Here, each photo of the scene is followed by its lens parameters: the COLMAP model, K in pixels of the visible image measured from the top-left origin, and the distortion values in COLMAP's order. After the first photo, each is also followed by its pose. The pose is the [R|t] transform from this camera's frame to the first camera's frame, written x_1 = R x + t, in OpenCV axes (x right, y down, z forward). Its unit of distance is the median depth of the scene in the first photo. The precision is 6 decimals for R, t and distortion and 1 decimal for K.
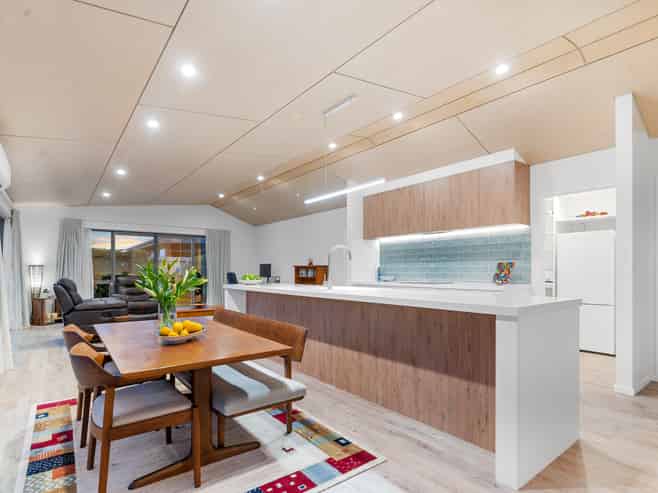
lens RADIAL K [[350.1, 0, 328.7], [0, 350.1, 271.7], [0, 0, 1]] dist [-0.000297, -0.000277]
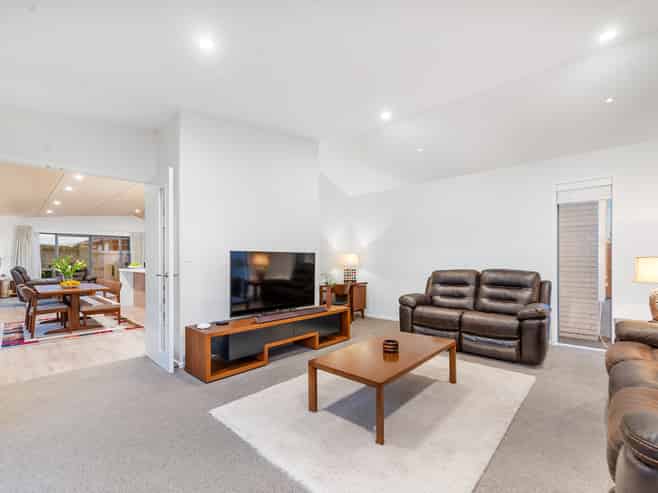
lens RADIAL K [[295.9, 0, 332.1], [0, 295.9, 260.8], [0, 0, 1]] dist [-0.015885, -0.000056]
pose [[0.983877, 0.001447, 0.178838, 0.318101], [-0.000698, 0.999991, -0.004253, -0.000031], [-0.178843, 0.004060, 0.983869, -0.427404]]
